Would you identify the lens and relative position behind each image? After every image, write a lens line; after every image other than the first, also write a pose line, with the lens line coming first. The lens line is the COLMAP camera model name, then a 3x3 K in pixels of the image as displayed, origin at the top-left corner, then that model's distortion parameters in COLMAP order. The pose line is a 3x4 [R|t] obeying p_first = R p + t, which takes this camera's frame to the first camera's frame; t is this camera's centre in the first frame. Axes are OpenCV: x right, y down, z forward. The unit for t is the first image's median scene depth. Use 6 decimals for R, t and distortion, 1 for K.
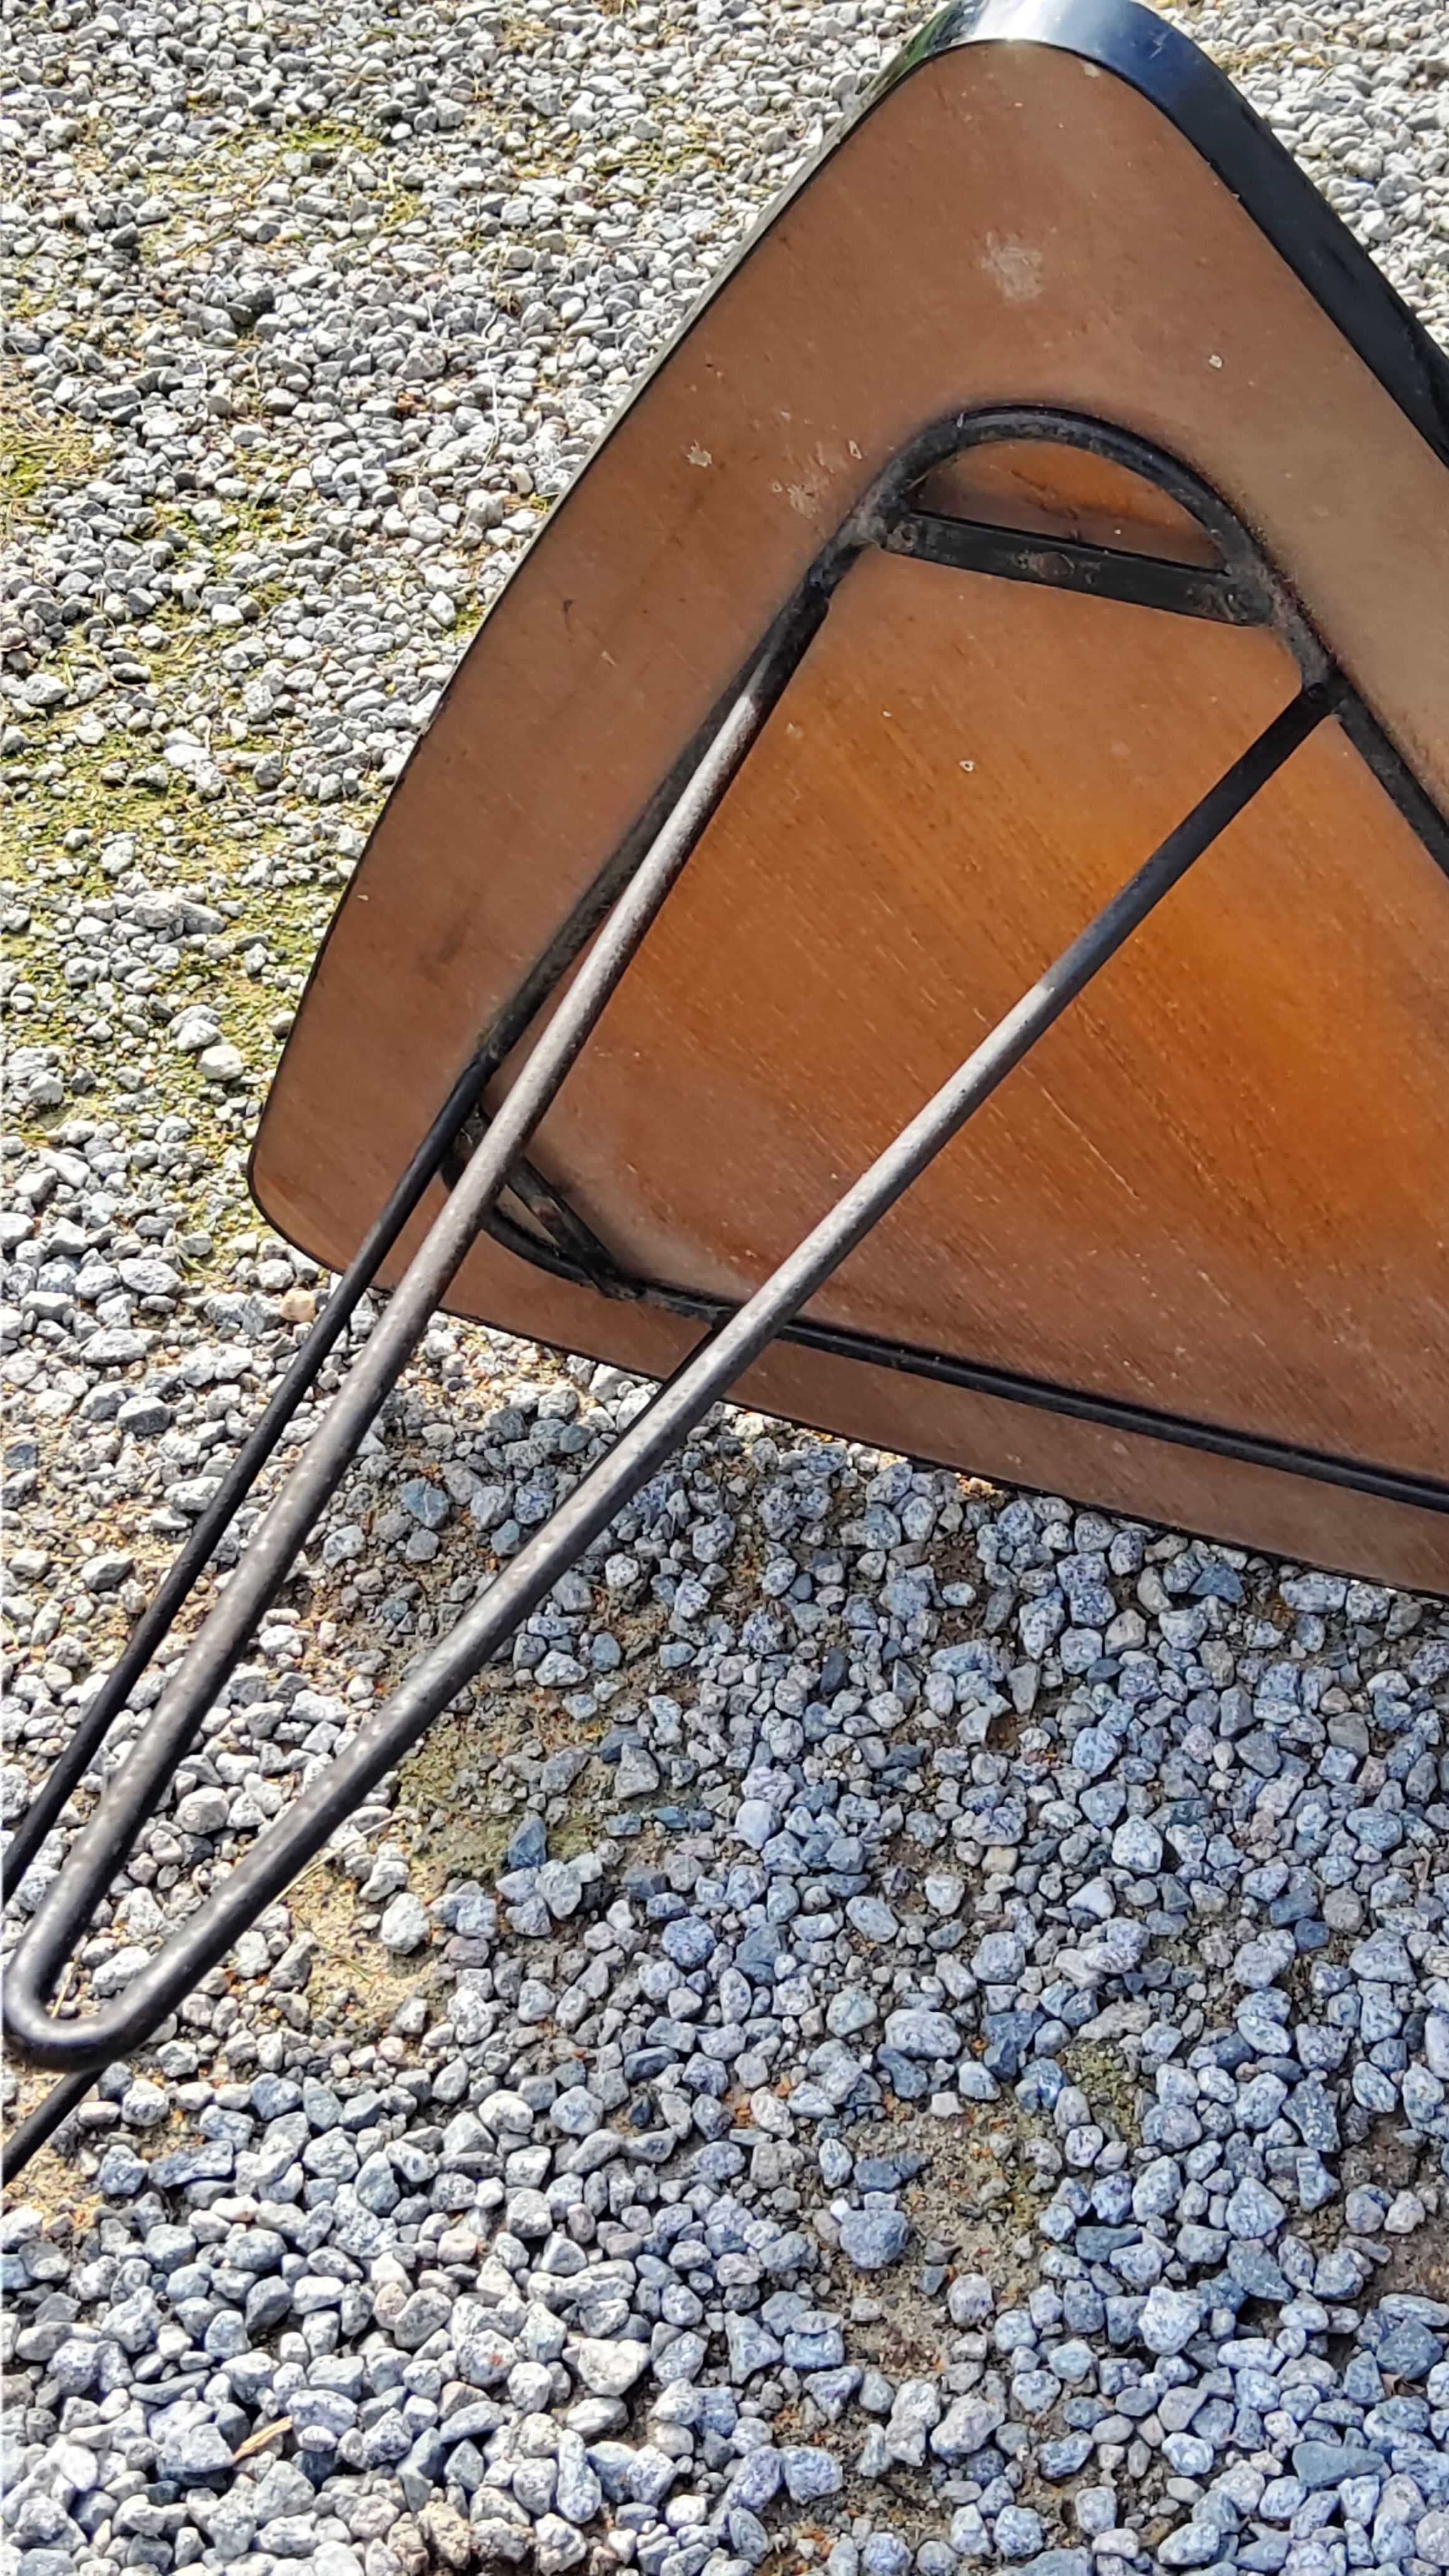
lens RADIAL K [[3507.0, 0, 724.5], [0, 3507.0, 1288.0], [0, 0, 1]] dist [0.113356, -0.351347]
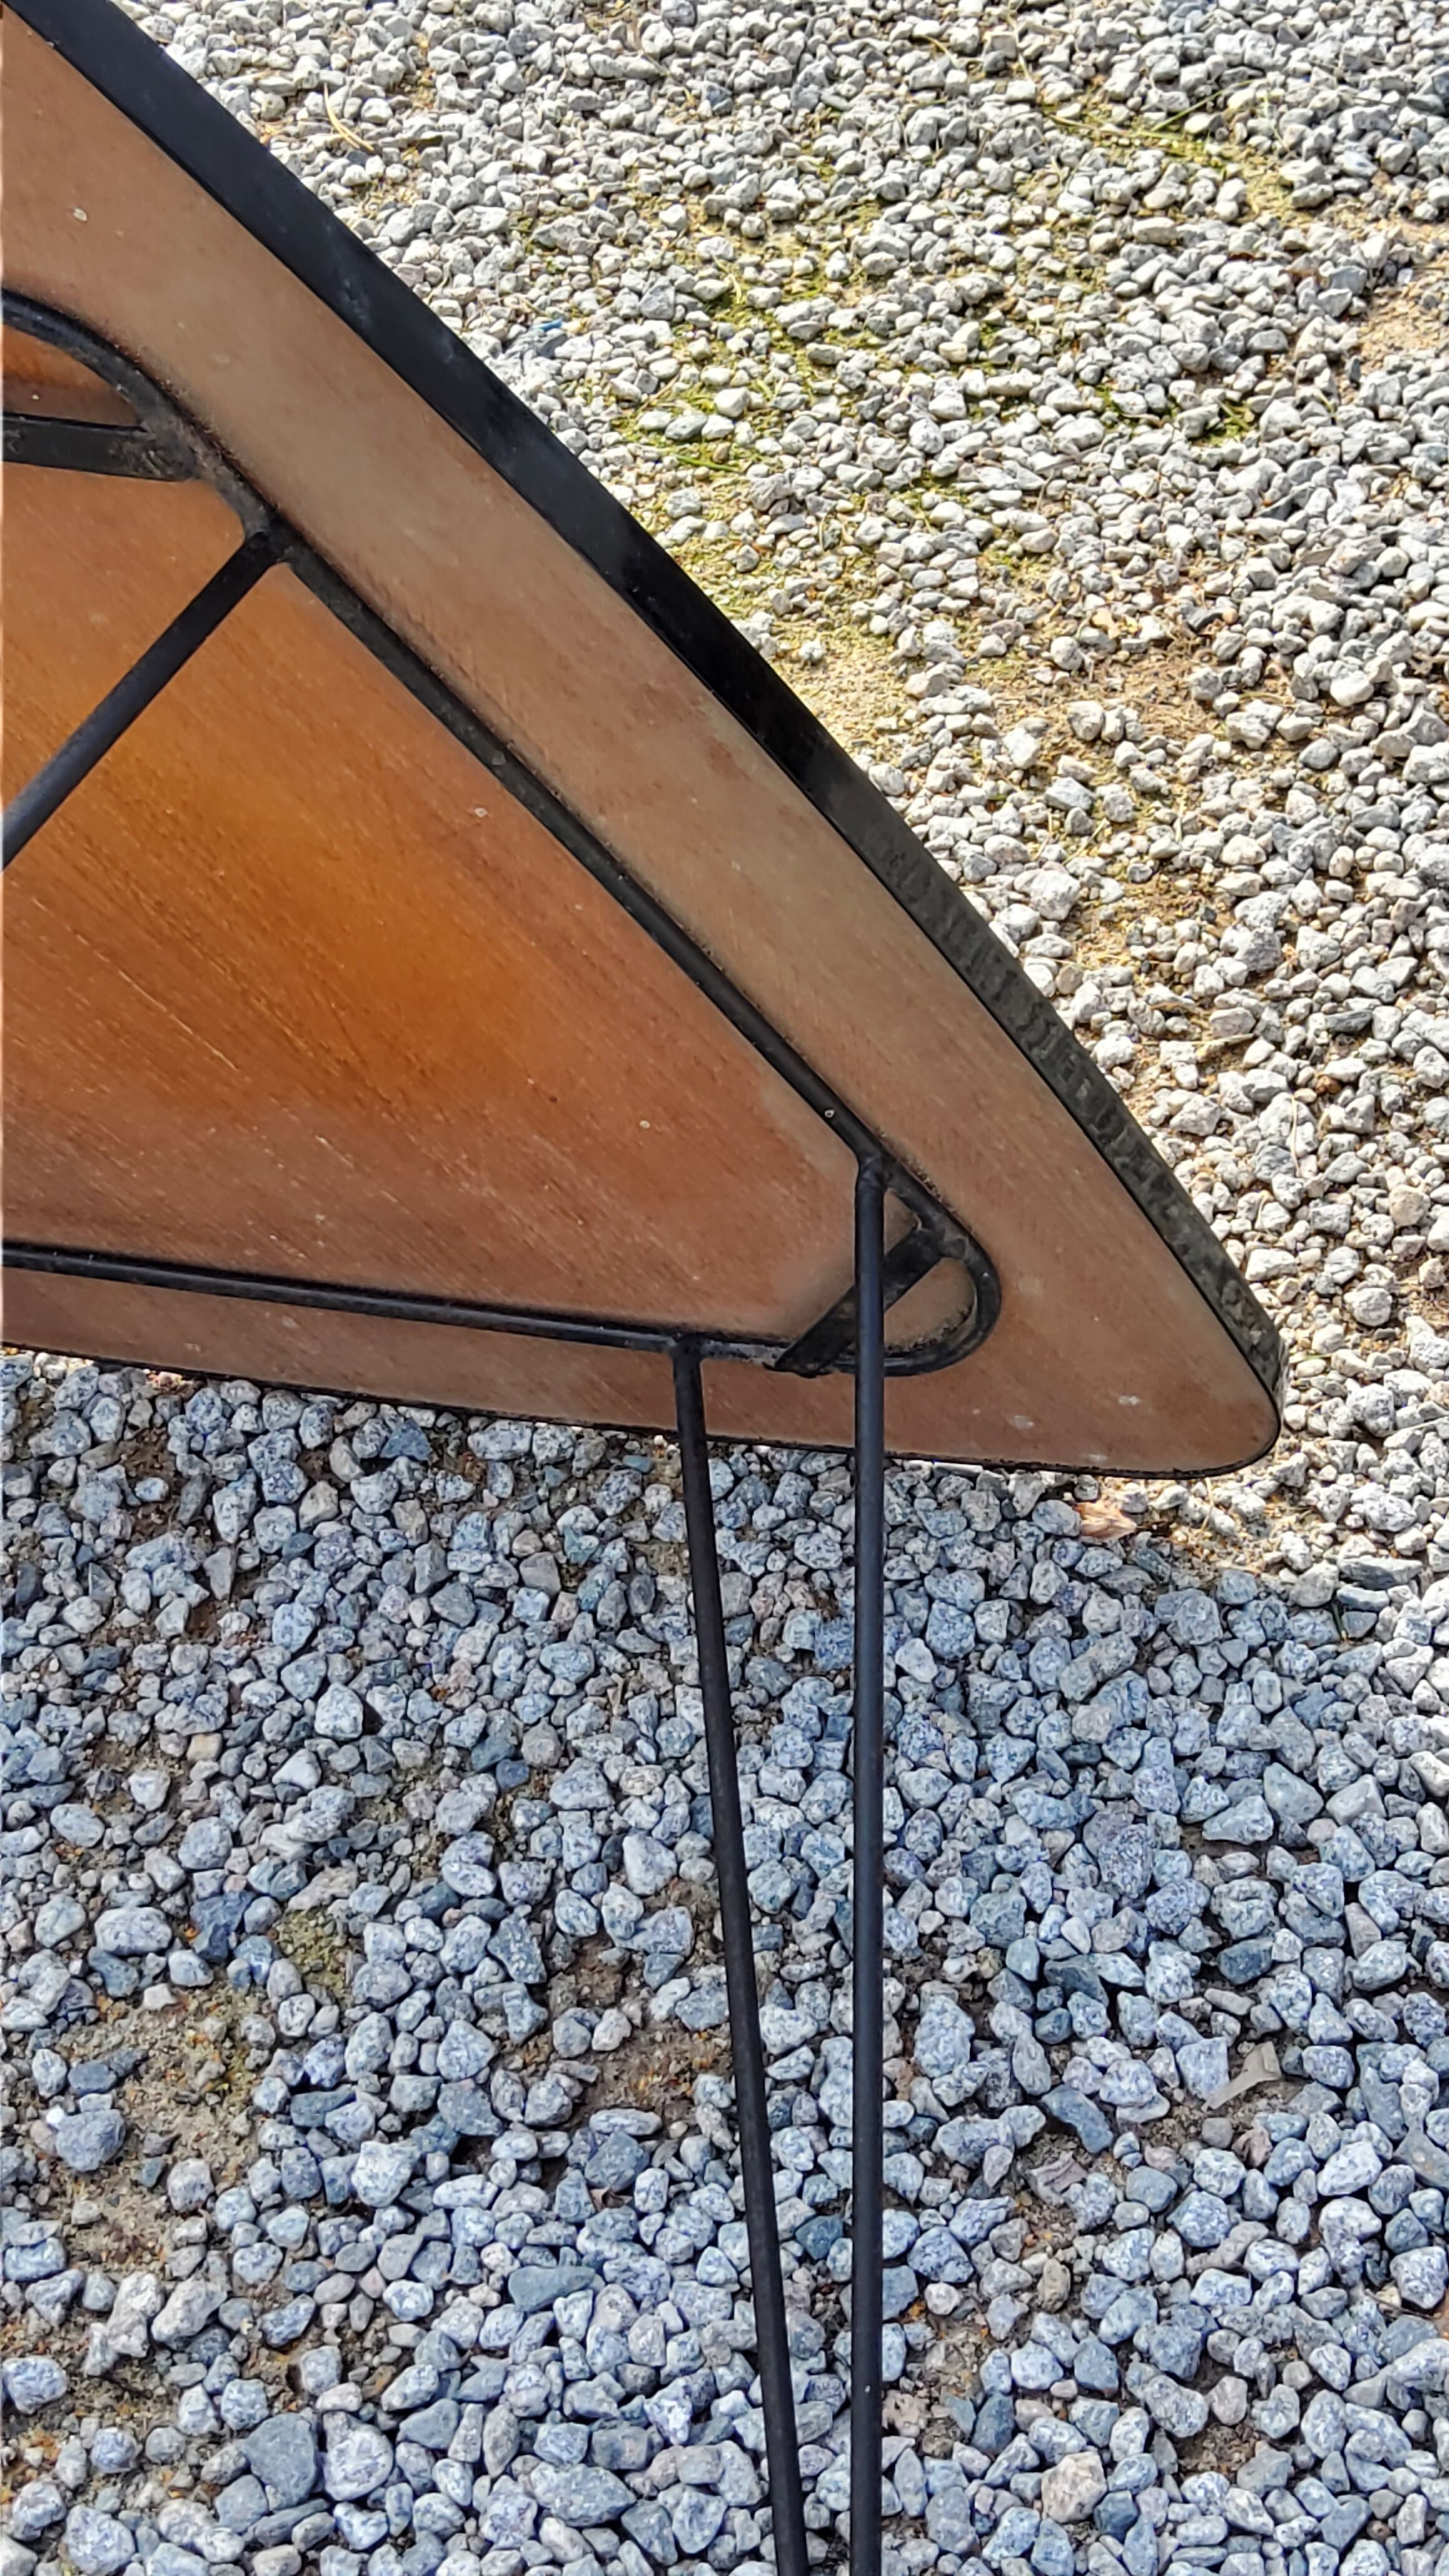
lens RADIAL K [[3507.0, 0, 724.5], [0, 3507.0, 1288.0], [0, 0, 1]] dist [0.113356, -0.351347]
pose [[0.983733, -0.125919, 0.128117, 0.117878], [0.122336, 0.991854, 0.035495, 0.016929], [-0.131543, -0.019244, 0.991124, -0.006003]]
